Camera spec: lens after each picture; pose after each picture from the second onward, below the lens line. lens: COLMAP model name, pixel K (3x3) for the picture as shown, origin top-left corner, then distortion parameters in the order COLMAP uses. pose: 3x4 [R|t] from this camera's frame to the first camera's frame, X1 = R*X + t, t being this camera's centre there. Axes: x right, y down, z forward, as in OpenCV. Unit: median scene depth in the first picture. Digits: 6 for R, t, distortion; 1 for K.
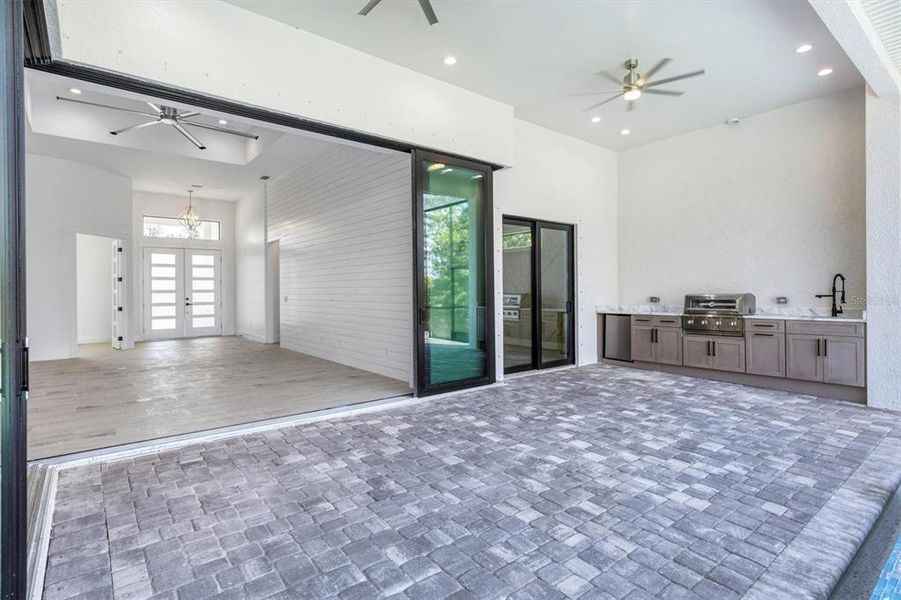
lens RADIAL K [[450.6, 0, 454.2], [0, 450.6, 290.3], [0, 0, 1]] dist [0.004489, 0.000990]
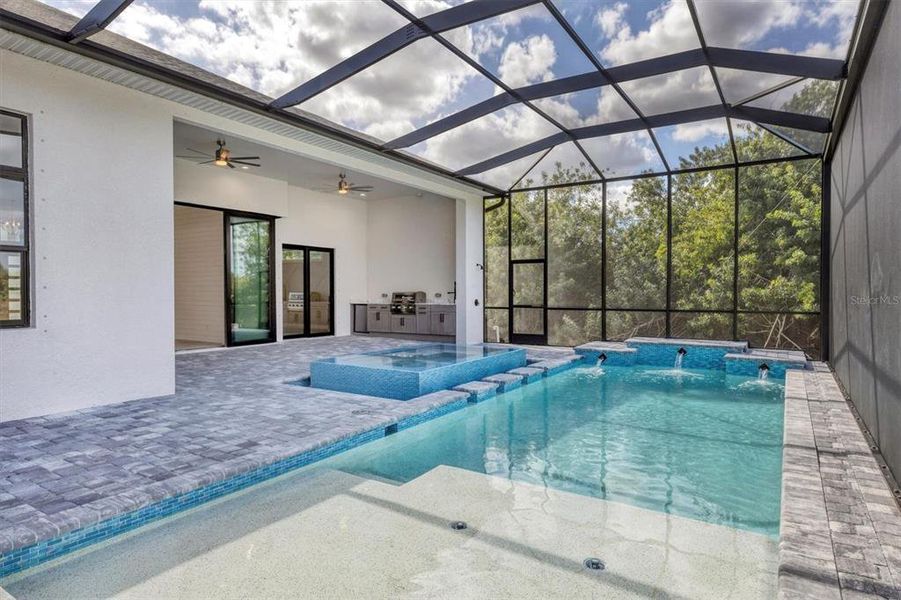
lens RADIAL K [[509.6, 0, 445.9], [0, 509.6, 296.3], [0, 0, 1]] dist [-0.001135, 0.000561]
pose [[0.951119, 0.002691, 0.308814, 0.129583], [-0.005090, 0.999963, 0.006963, 0.014838], [-0.308784, -0.008194, 0.951097, -1.281038]]
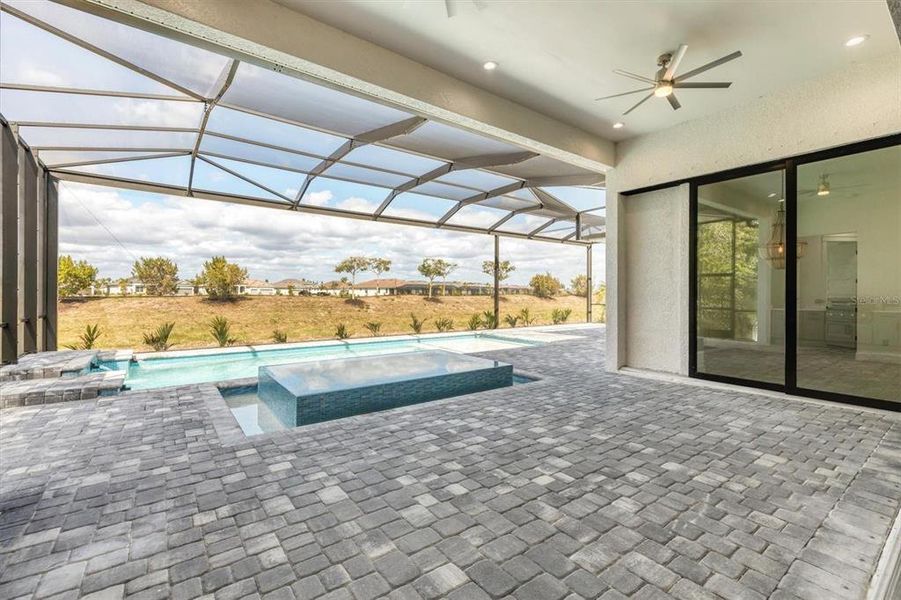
lens RADIAL K [[399.7, 0, 454.6], [0, 399.7, 293.2], [0, 0, 1]] dist [0.005527, -0.001051]
pose [[-0.999539, 0.004043, 0.030083, 0.355766], [0.004098, 0.999990, 0.001750, -0.001791], [-0.030076, 0.001873, -0.999546, 1.476840]]
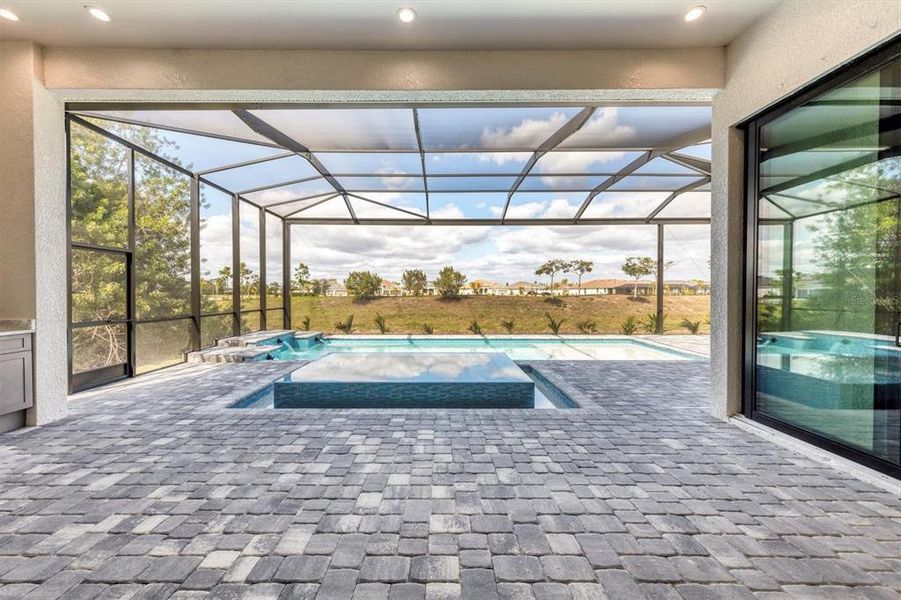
lens RADIAL K [[340.1, 0, 439.2], [0, 340.1, 295.3], [0, 0, 1]] dist [0.004713, -0.000361]
pose [[-0.776973, 0.004343, 0.629519, -0.125784], [0.008520, 0.999957, 0.003617, 0.002263], [-0.629476, 0.008174, -0.776977, 1.041805]]
